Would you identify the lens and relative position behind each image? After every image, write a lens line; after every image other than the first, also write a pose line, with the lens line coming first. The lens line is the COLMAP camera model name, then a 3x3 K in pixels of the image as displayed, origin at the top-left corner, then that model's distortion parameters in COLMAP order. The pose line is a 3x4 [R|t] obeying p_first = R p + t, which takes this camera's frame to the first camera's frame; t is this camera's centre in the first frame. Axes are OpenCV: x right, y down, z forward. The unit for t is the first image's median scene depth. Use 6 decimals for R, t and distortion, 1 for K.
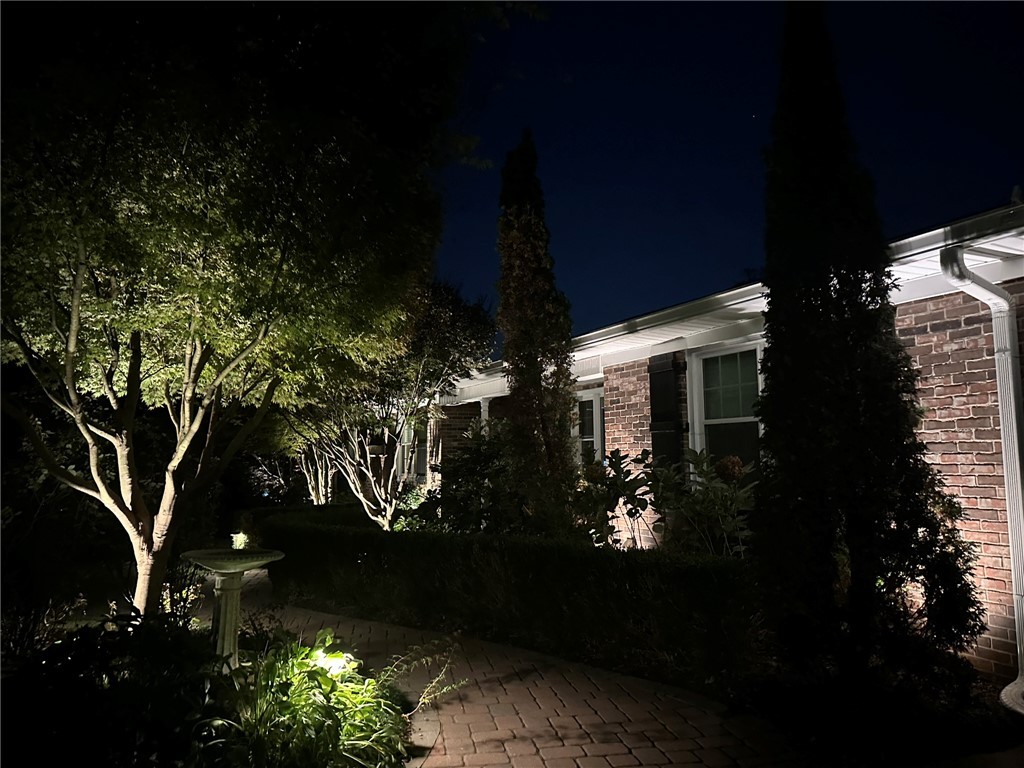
lens RADIAL K [[713.5, 0, 503.2], [0, 713.5, 379.9], [0, 0, 1]] dist [0.045075, -0.015228]
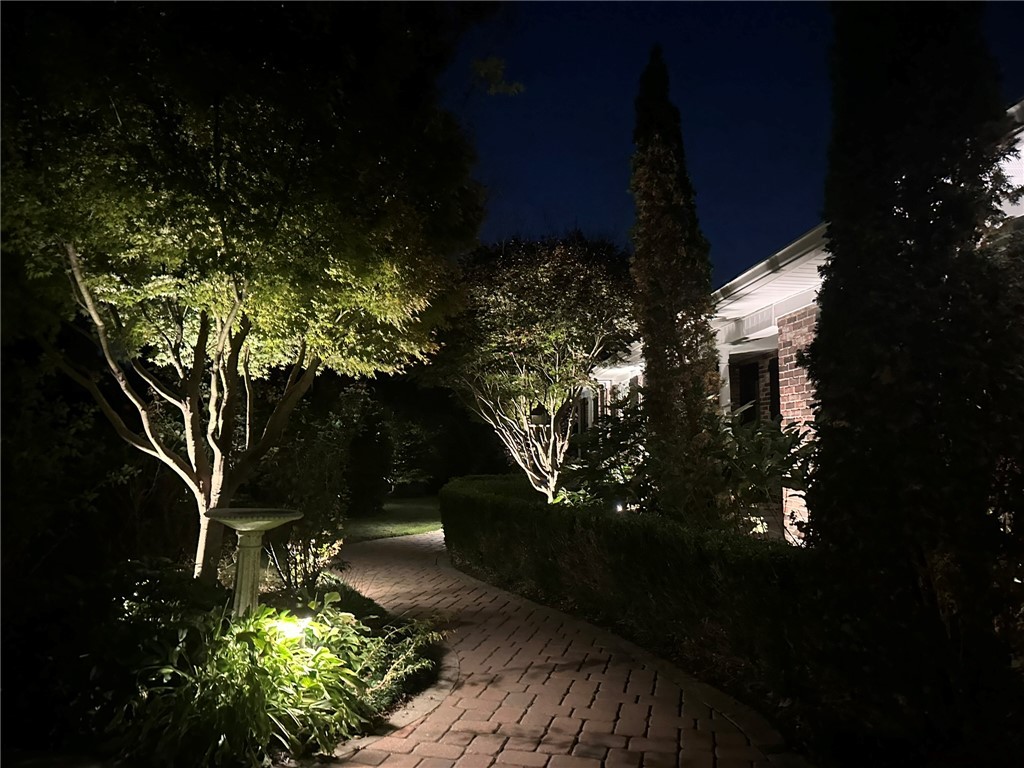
lens RADIAL K [[713.5, 0, 513.6], [0, 713.5, 389.8], [0, 0, 1]] dist [0.045075, -0.015228]
pose [[0.915377, -0.025163, -0.401810, 0.228906], [0.043798, 0.998345, 0.037257, 0.024919], [0.400208, -0.051702, 0.914965, 0.125345]]
